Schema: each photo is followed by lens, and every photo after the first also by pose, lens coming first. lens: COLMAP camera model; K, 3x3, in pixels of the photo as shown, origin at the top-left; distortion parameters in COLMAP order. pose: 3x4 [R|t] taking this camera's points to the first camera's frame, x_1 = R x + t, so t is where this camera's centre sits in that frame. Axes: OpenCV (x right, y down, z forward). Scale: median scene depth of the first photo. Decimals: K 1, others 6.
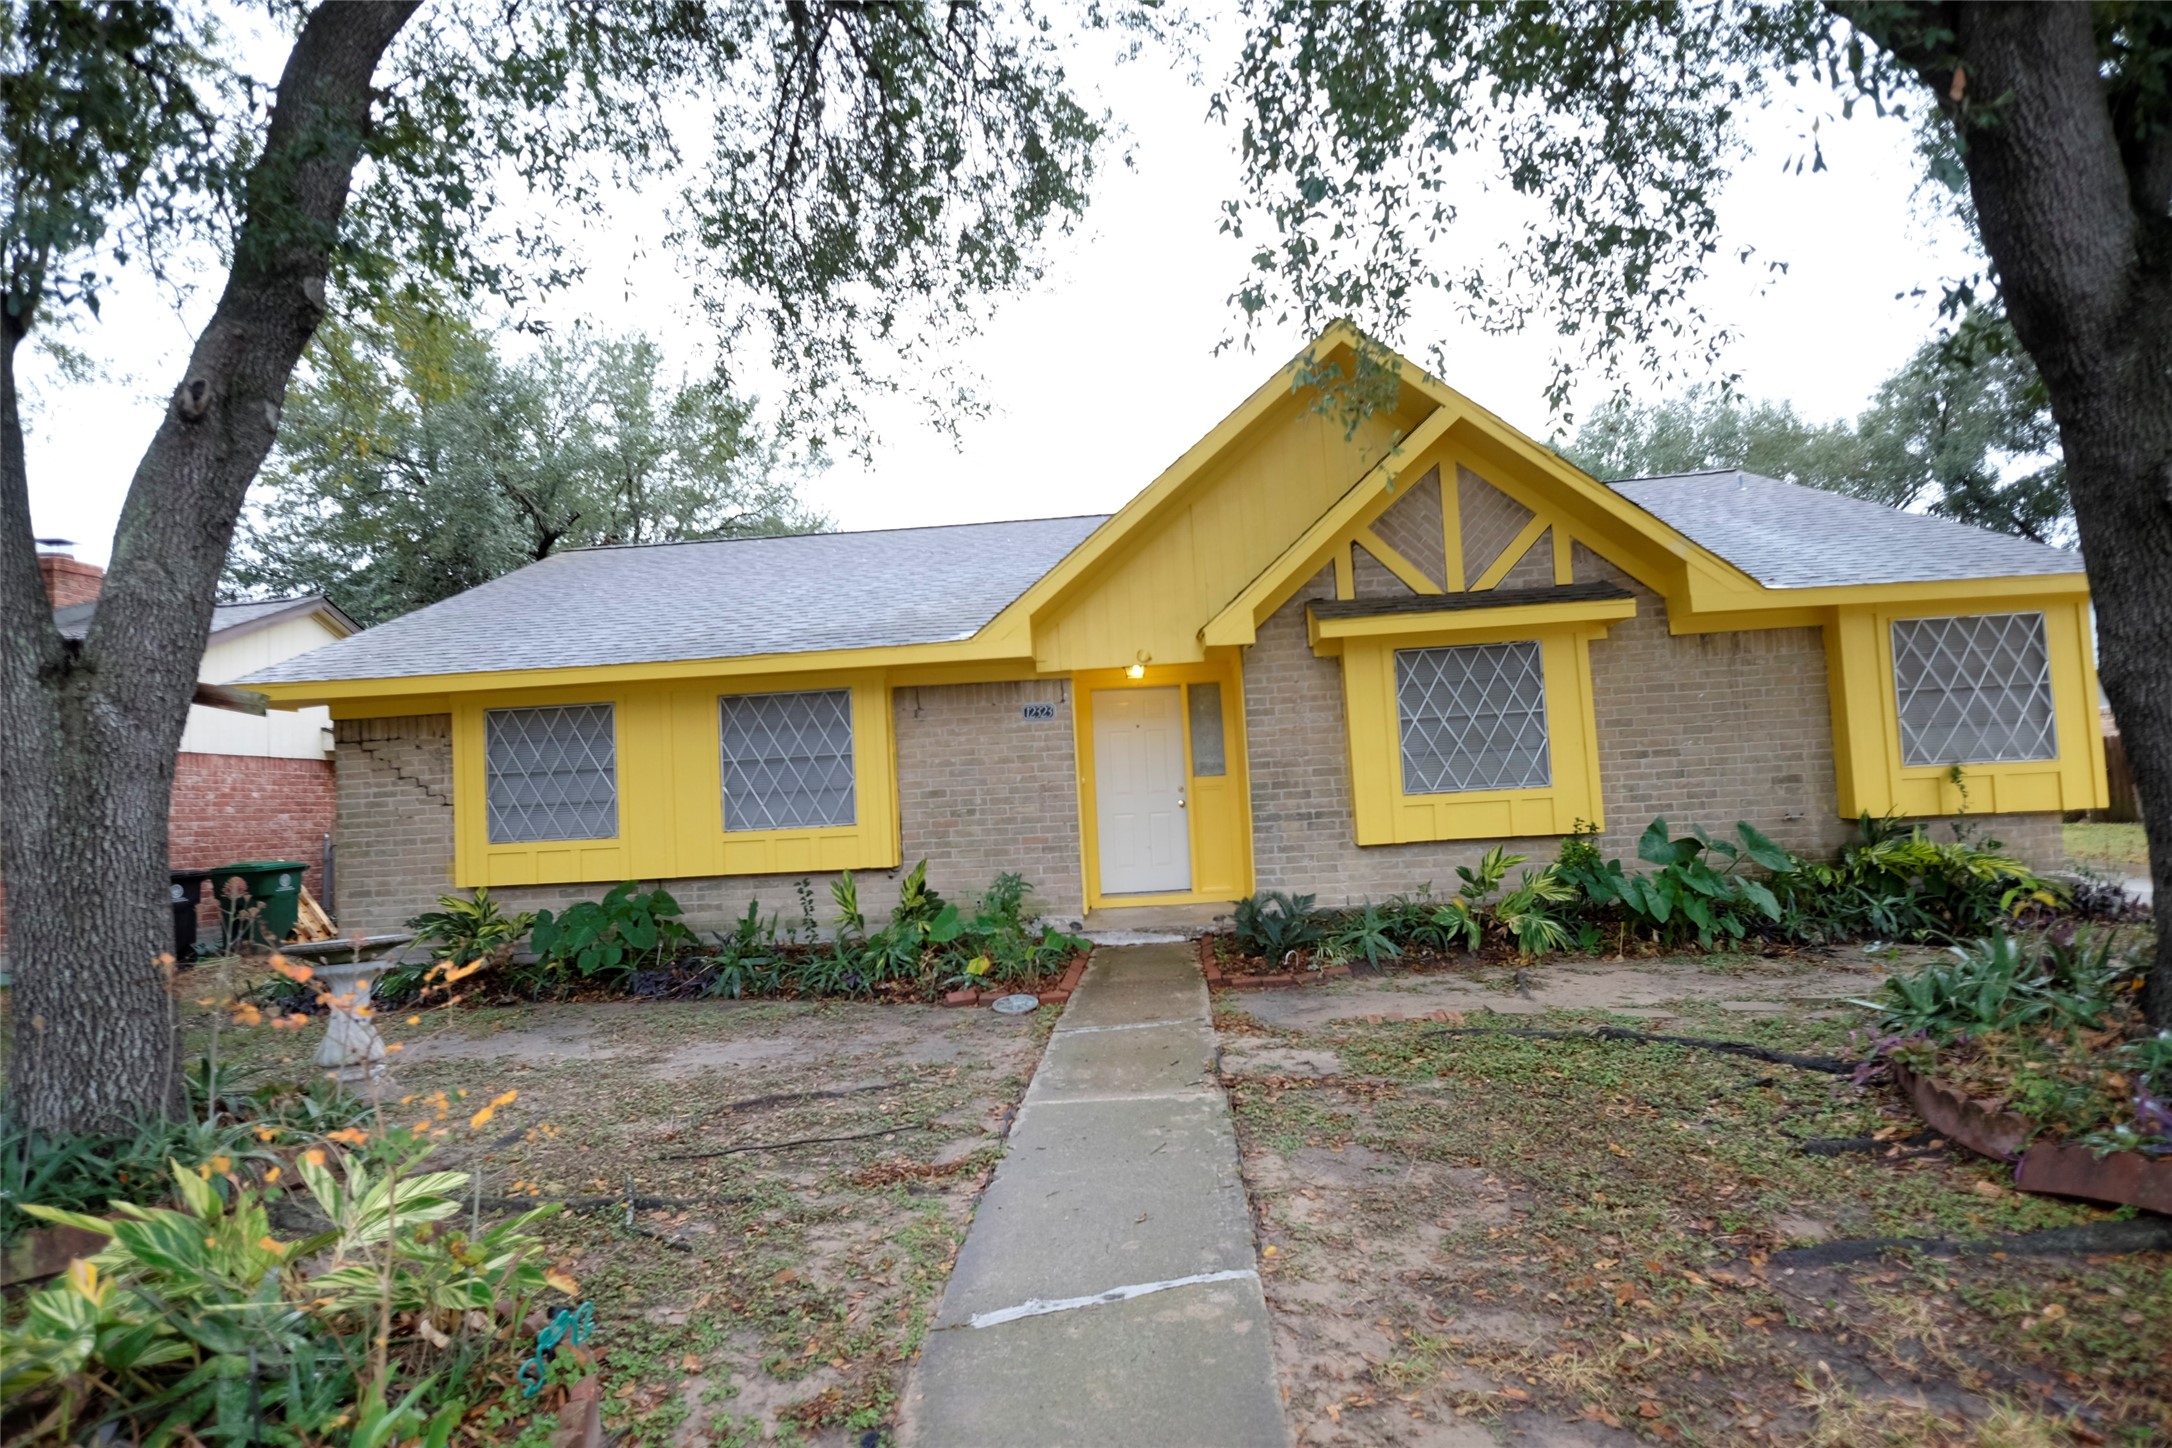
lens RADIAL K [[1150.4, 0, 1077.9], [0, 1150.4, 724.4], [0, 0, 1]] dist [-0.000893, 0.000195]
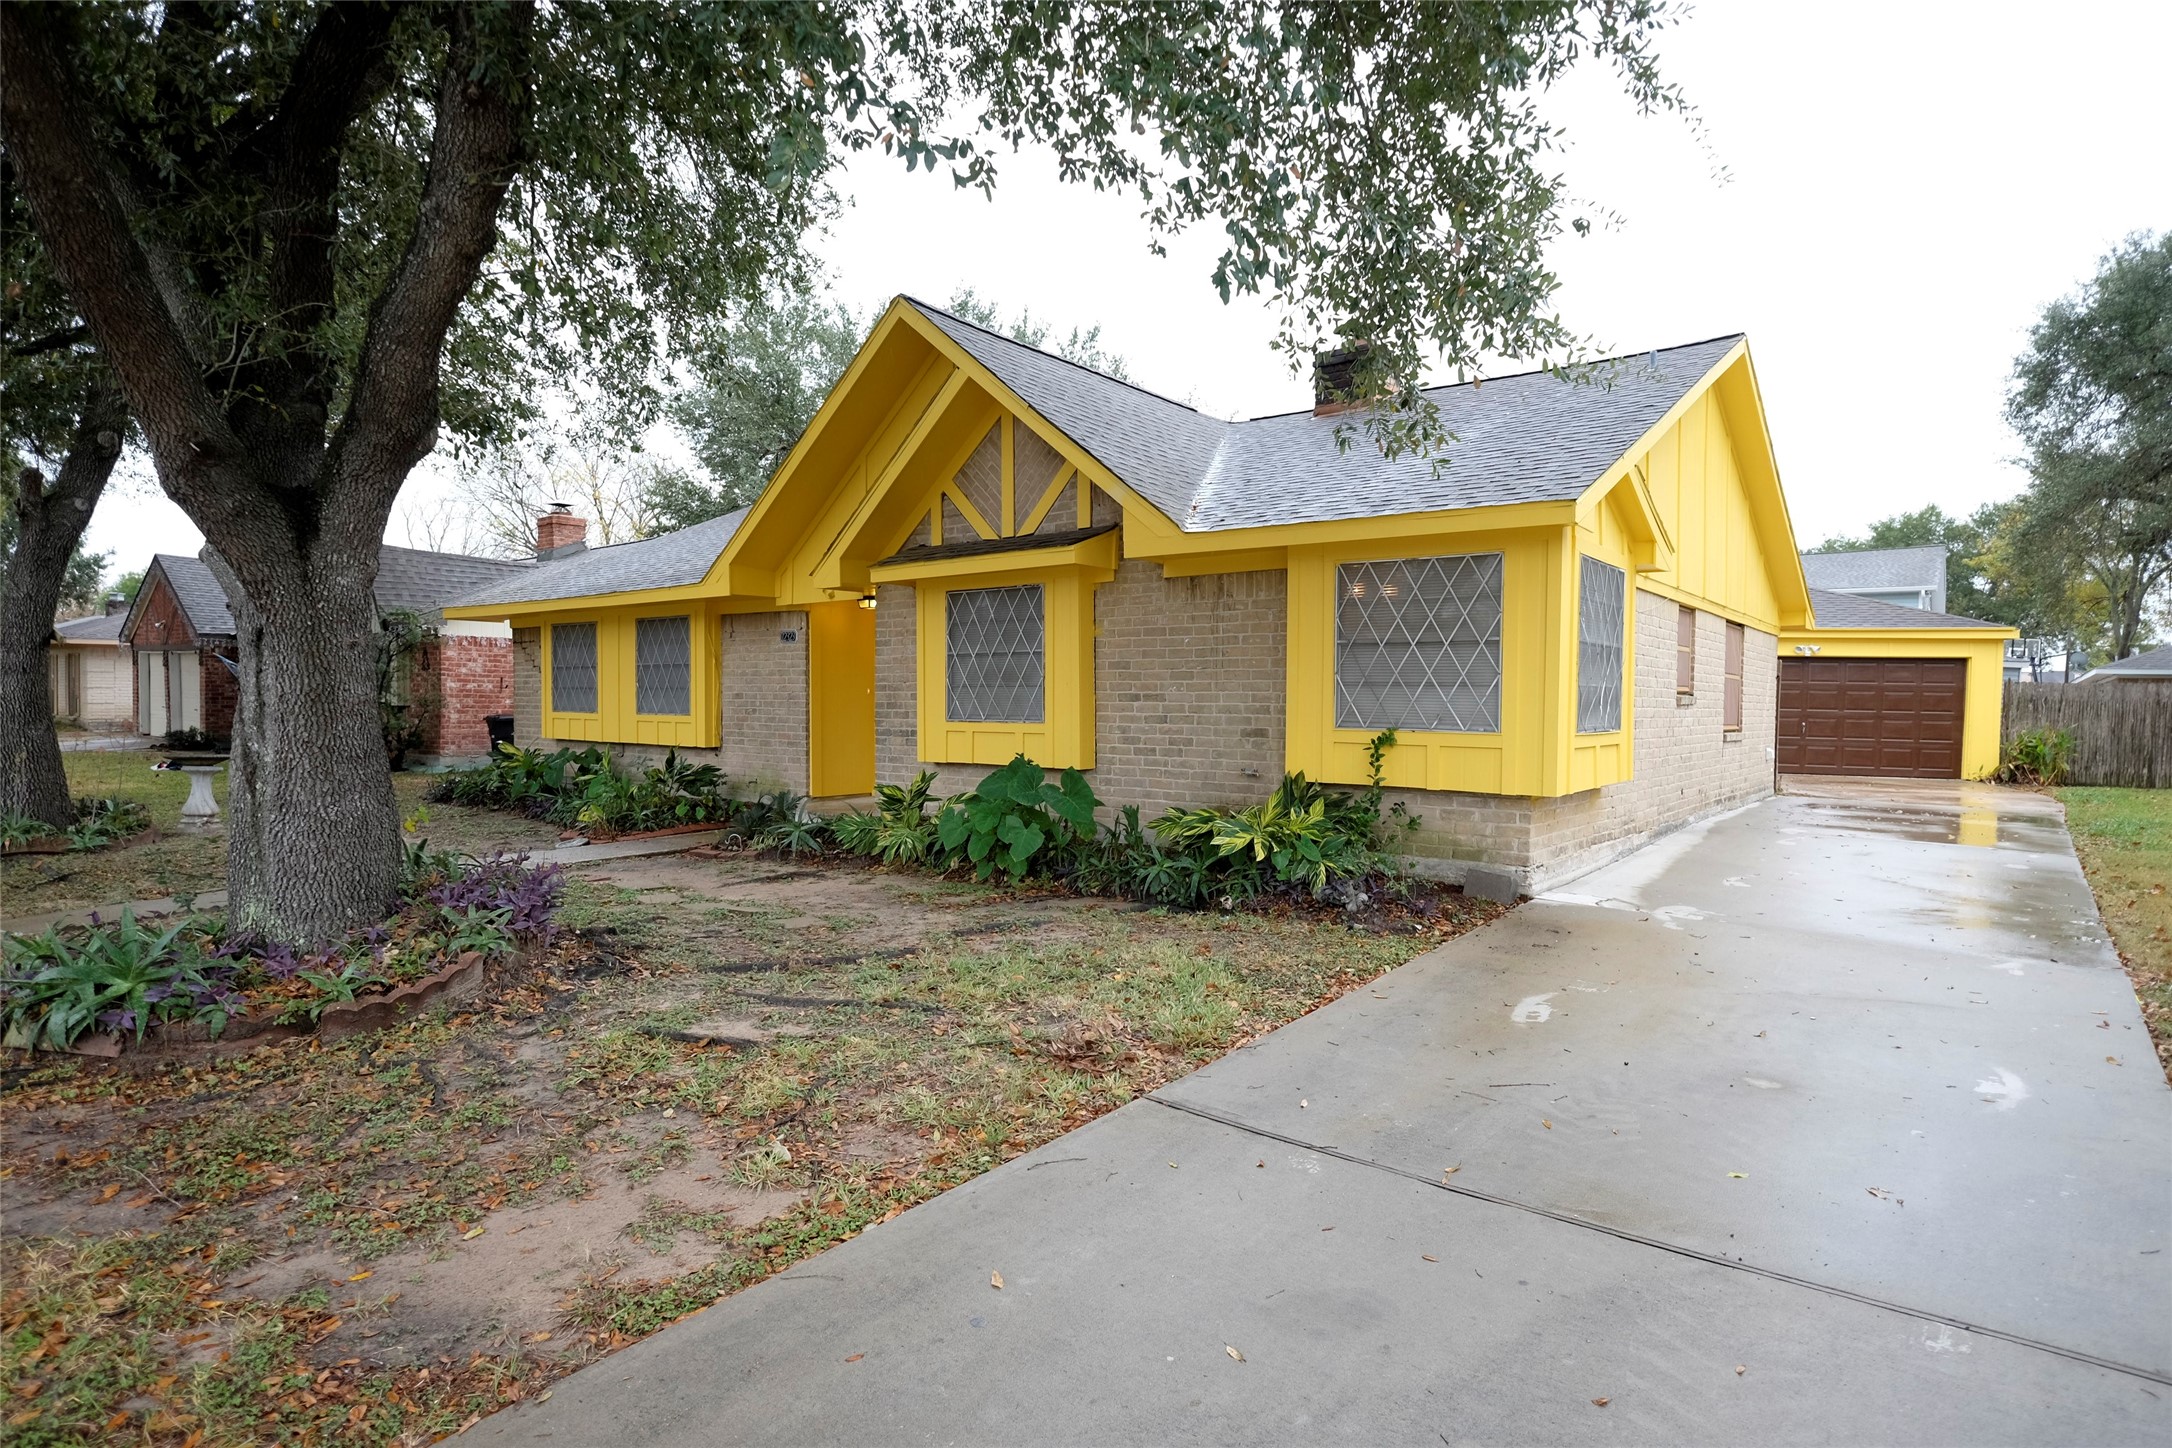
lens RADIAL K [[1150.4, 0, 1077.9], [0, 1150.4, 724.4], [0, 0, 1]] dist [-0.000893, 0.000195]
pose [[0.802862, 0.072164, -0.591781, 1.056802], [-0.019159, 0.995257, 0.095373, -0.045749], [0.595856, -0.065233, 0.800437, 0.166027]]
